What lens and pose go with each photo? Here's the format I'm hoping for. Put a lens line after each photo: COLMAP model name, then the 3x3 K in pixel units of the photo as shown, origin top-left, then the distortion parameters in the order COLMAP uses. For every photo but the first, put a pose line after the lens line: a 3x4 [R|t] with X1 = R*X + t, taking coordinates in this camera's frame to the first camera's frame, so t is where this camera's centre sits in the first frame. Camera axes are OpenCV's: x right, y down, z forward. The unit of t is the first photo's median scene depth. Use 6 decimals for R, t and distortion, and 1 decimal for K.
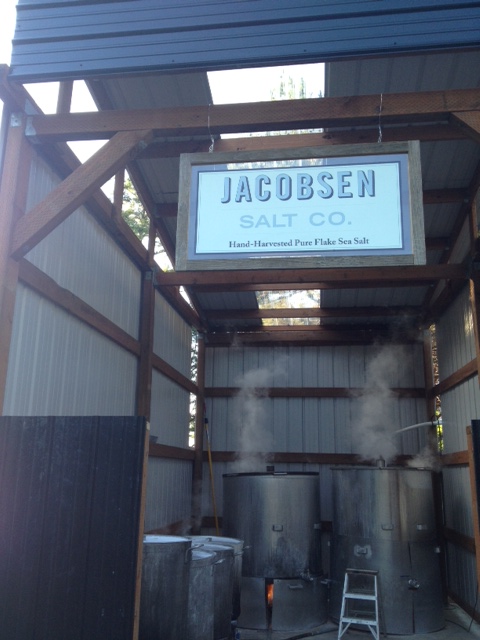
lens RADIAL K [[587.0, 0, 240.0], [0, 587.0, 320.0], [0, 0, 1]] dist [0.009640, -0.003706]
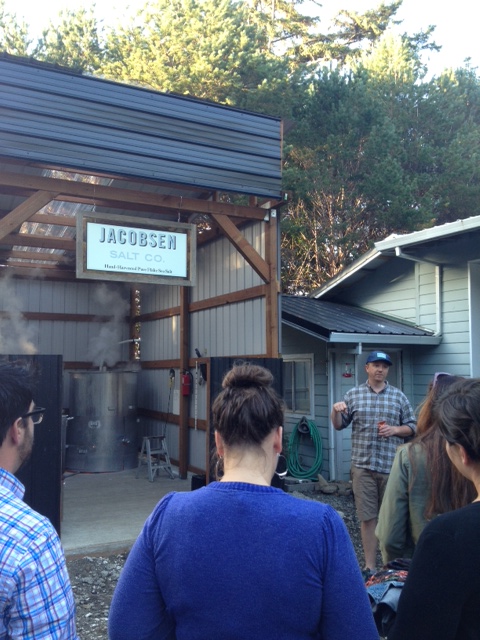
lens RADIAL K [[587.0, 0, 240.0], [0, 587.0, 320.0], [0, 0, 1]] dist [0.009640, -0.003706]
pose [[0.823806, 0.027478, 0.566205, -0.728039], [-0.125599, 0.982847, 0.135043, -0.265527], [-0.552783, -0.182364, 0.813127, -0.834840]]
